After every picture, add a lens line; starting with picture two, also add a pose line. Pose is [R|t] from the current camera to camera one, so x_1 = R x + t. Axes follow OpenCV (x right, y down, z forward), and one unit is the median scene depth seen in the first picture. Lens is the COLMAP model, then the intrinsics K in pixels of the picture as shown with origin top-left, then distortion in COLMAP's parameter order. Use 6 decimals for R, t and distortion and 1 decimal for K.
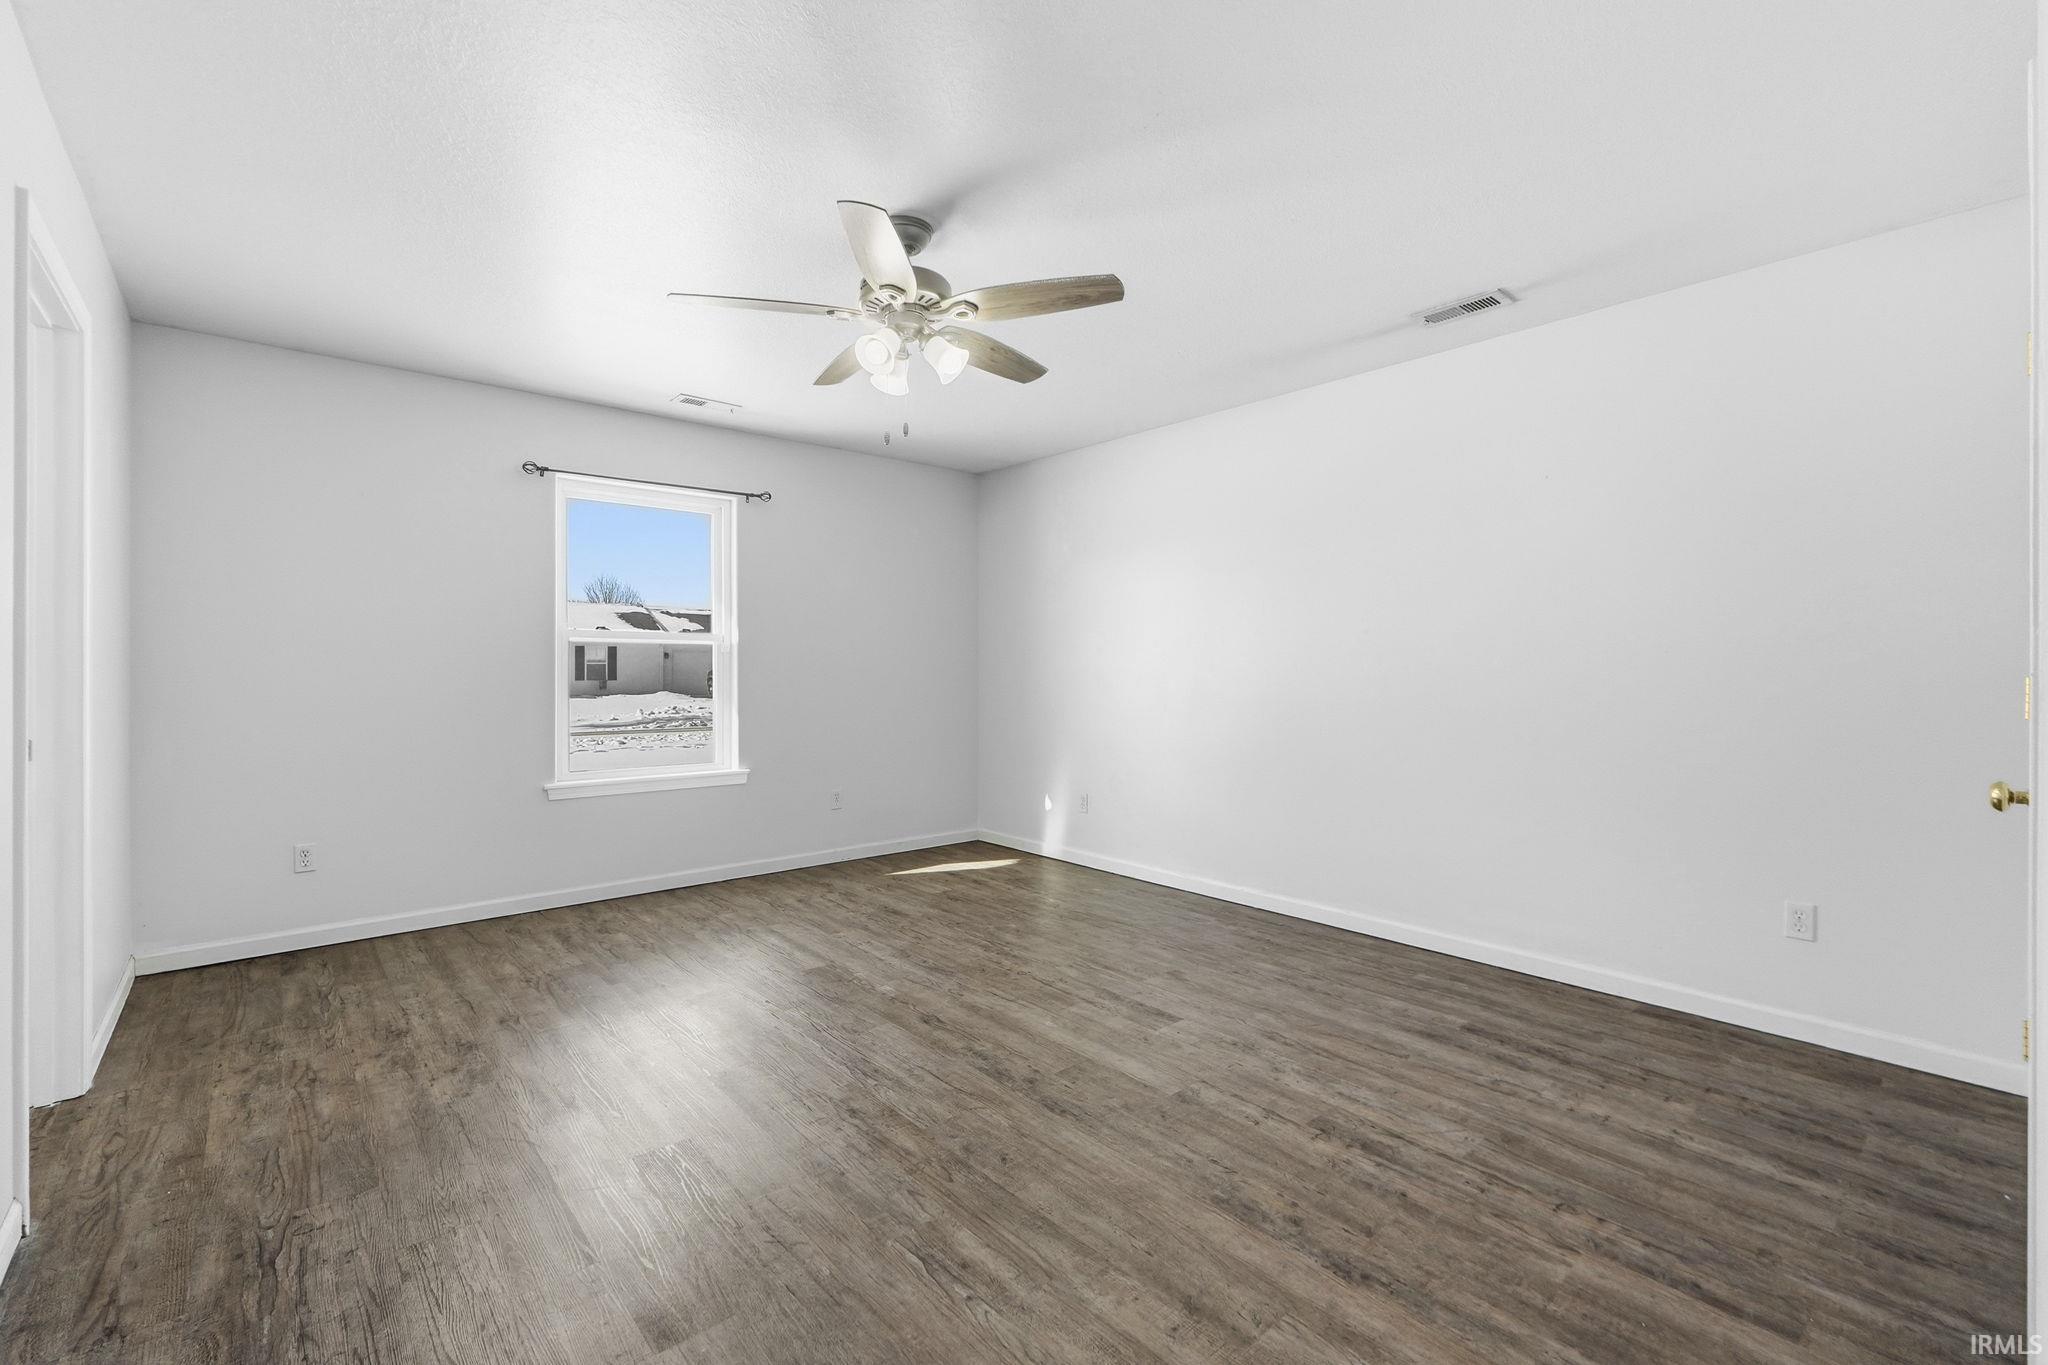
lens RADIAL K [[868.1, 0, 1014.4], [0, 868.1, 677.5], [0, 0, 1]] dist [0.001279, 0.000082]
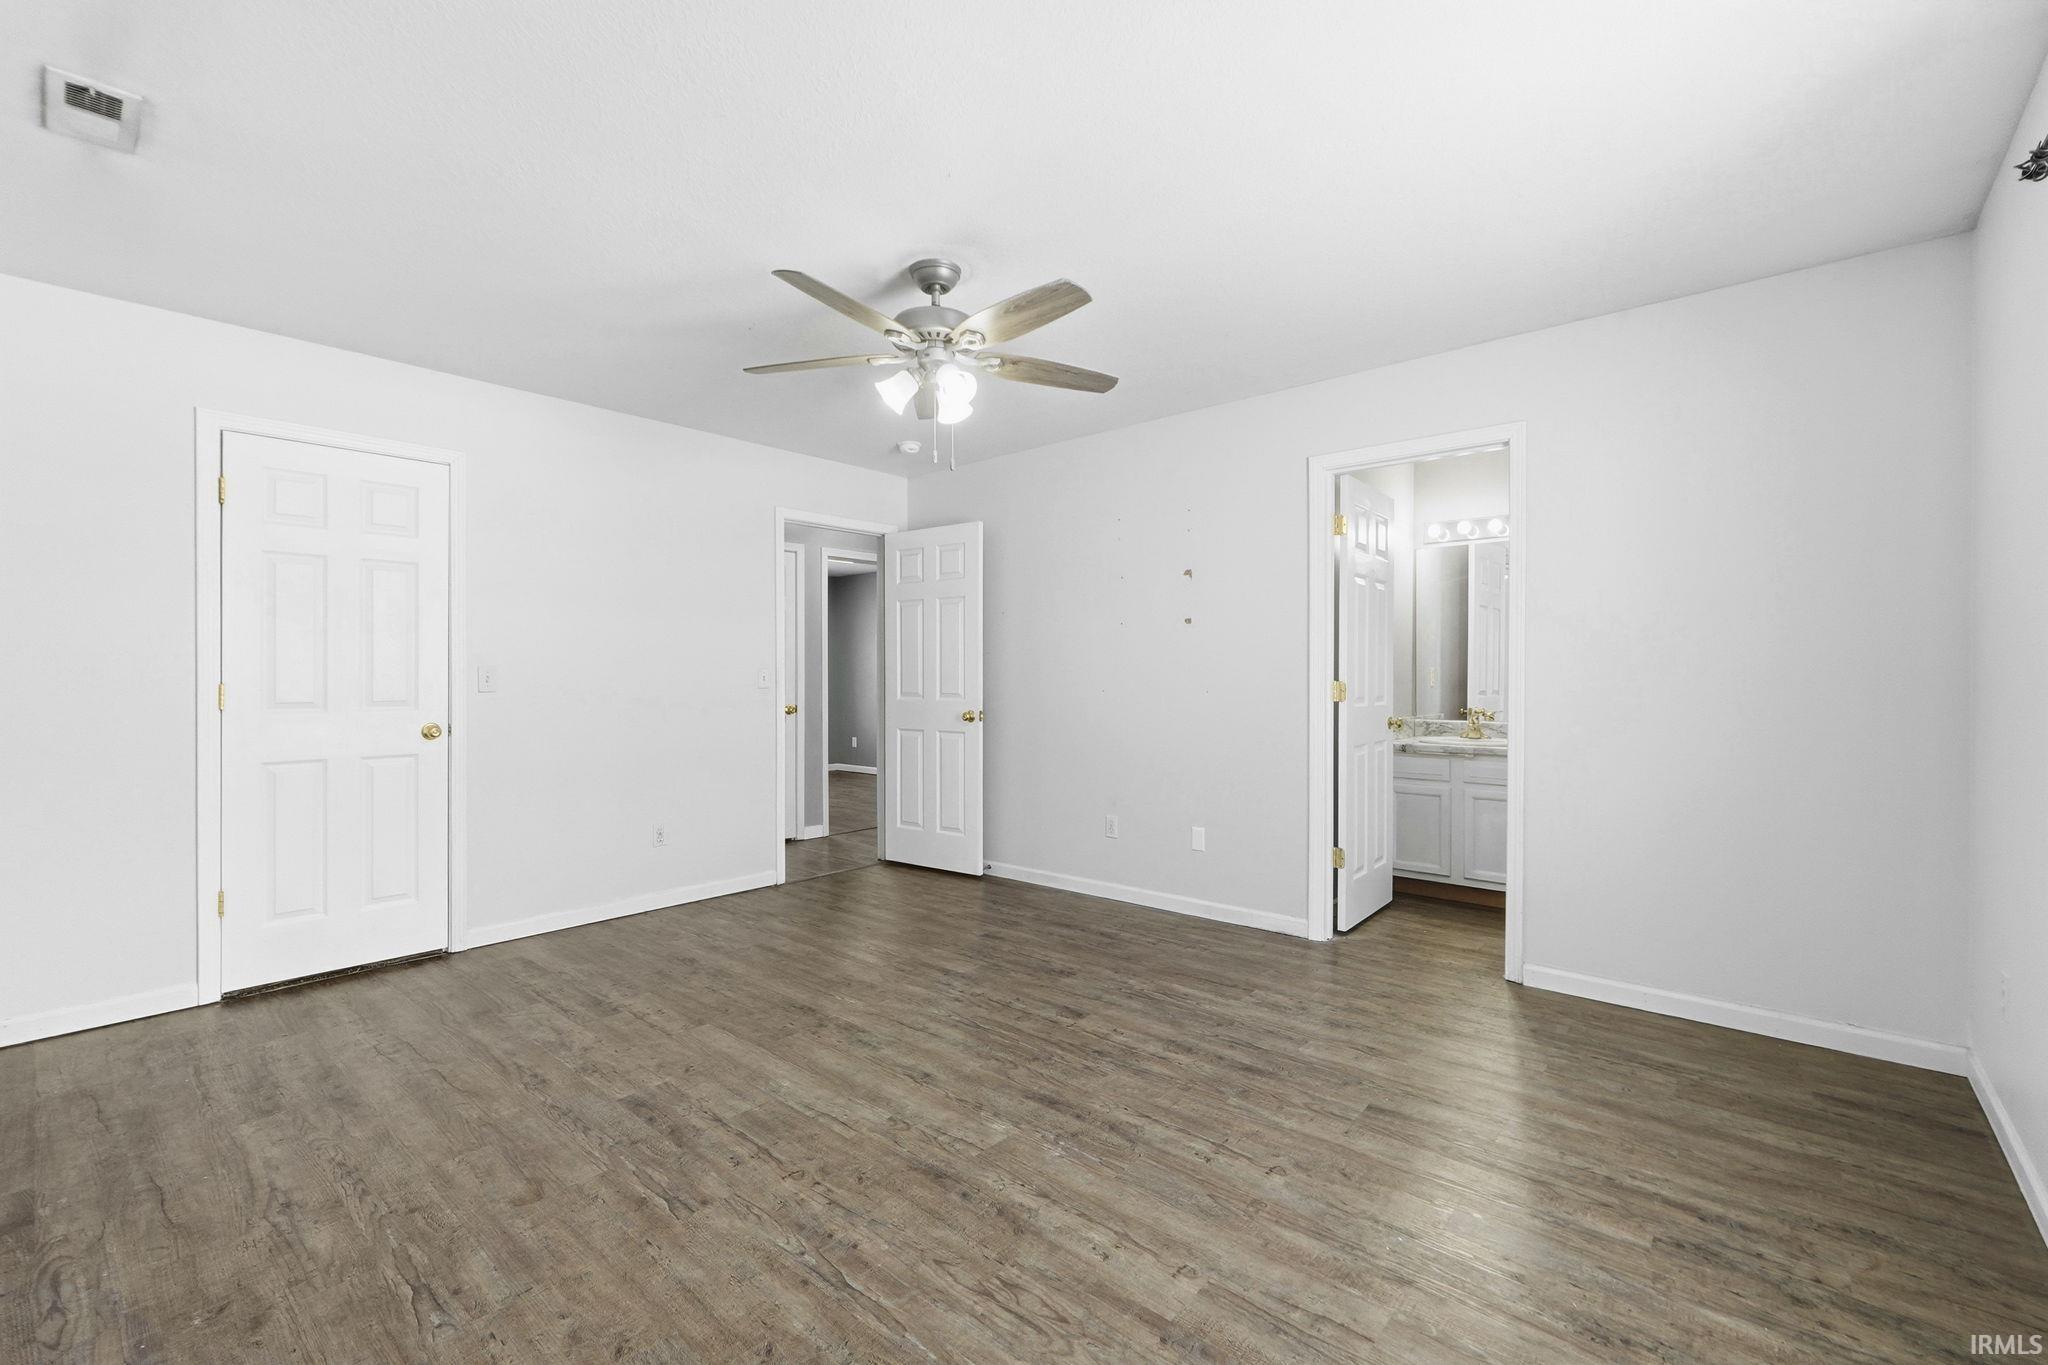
lens RADIAL K [[868.1, 0, 1014.4], [0, 868.1, 677.5], [0, 0, 1]] dist [0.001279, 0.000082]
pose [[-0.990956, -0.000368, -0.134185, -0.072863], [-0.001634, 0.999955, 0.009327, -0.020534], [0.134175, 0.009462, -0.990912, 1.924645]]
